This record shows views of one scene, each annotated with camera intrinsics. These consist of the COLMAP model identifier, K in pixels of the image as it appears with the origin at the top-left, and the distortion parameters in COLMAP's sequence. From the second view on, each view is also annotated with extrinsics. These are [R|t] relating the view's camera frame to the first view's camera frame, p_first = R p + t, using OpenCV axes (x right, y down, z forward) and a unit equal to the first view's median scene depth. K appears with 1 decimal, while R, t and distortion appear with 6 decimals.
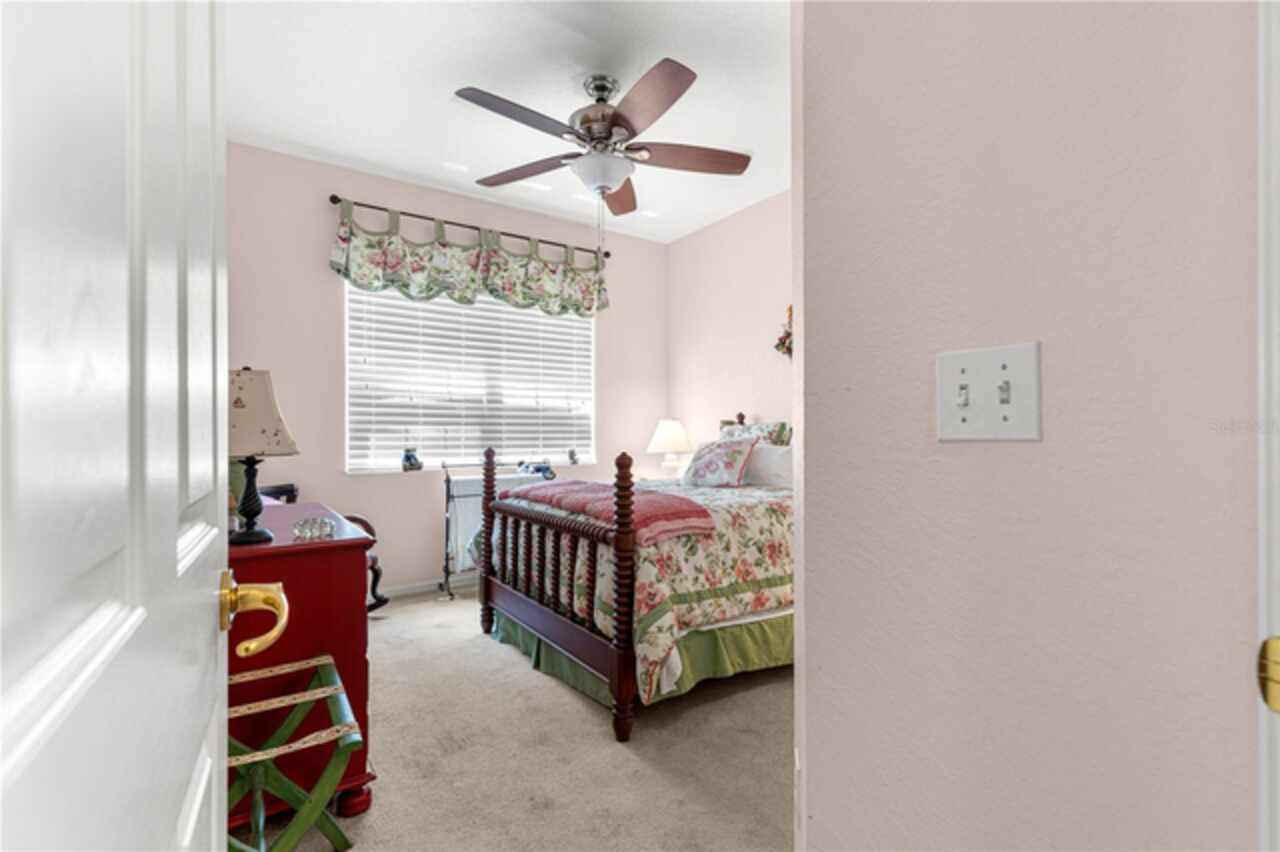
lens RADIAL K [[580.8, 0, 644.1], [0, 580.8, 435.8], [0, 0, 1]] dist [0.009391, -0.000102]
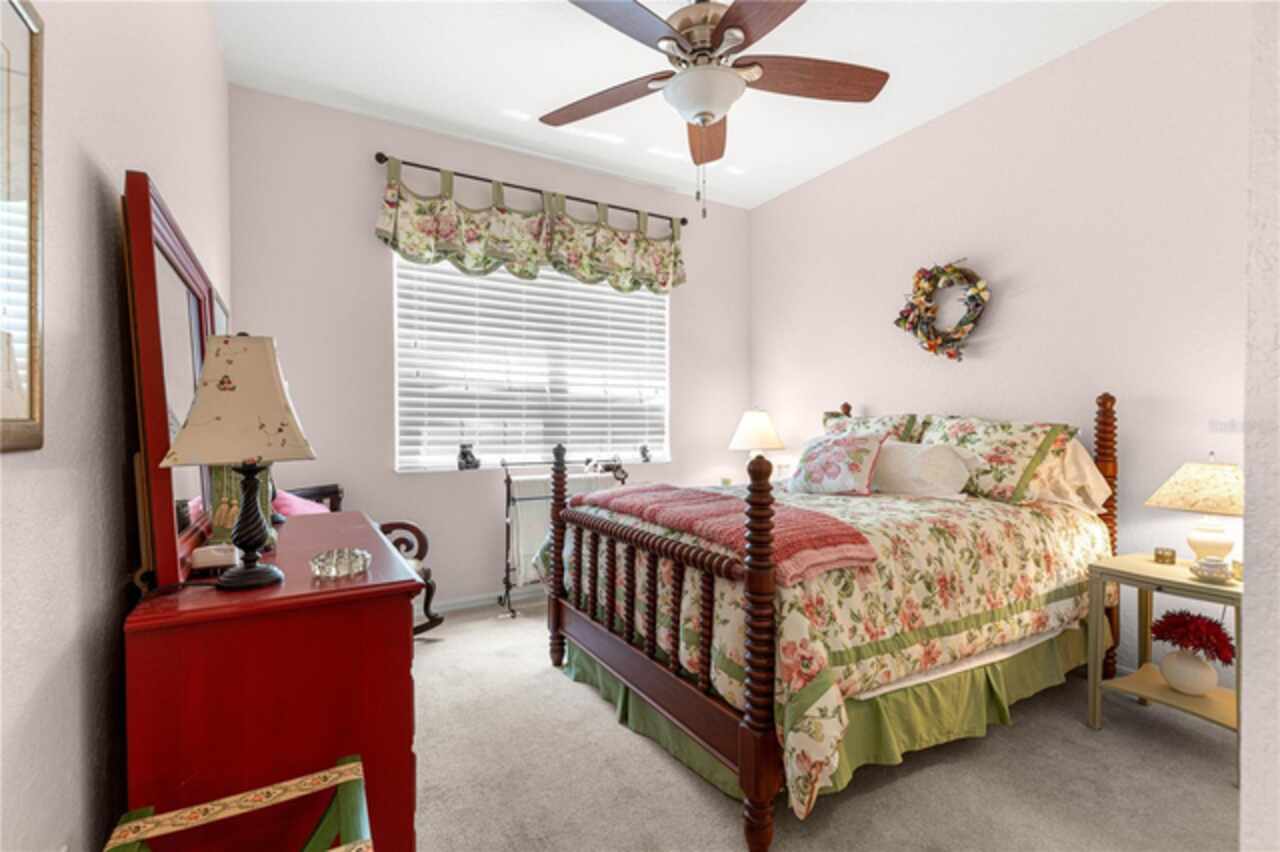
lens RADIAL K [[578.4, 0, 641.2], [0, 578.4, 440.6], [0, 0, 1]] dist [0.007813, -0.000469]
pose [[0.996492, 0.003317, -0.083618, -0.067099], [-0.001574, 0.999780, 0.020904, -0.002245], [0.083669, -0.020699, 0.996279, 0.154423]]
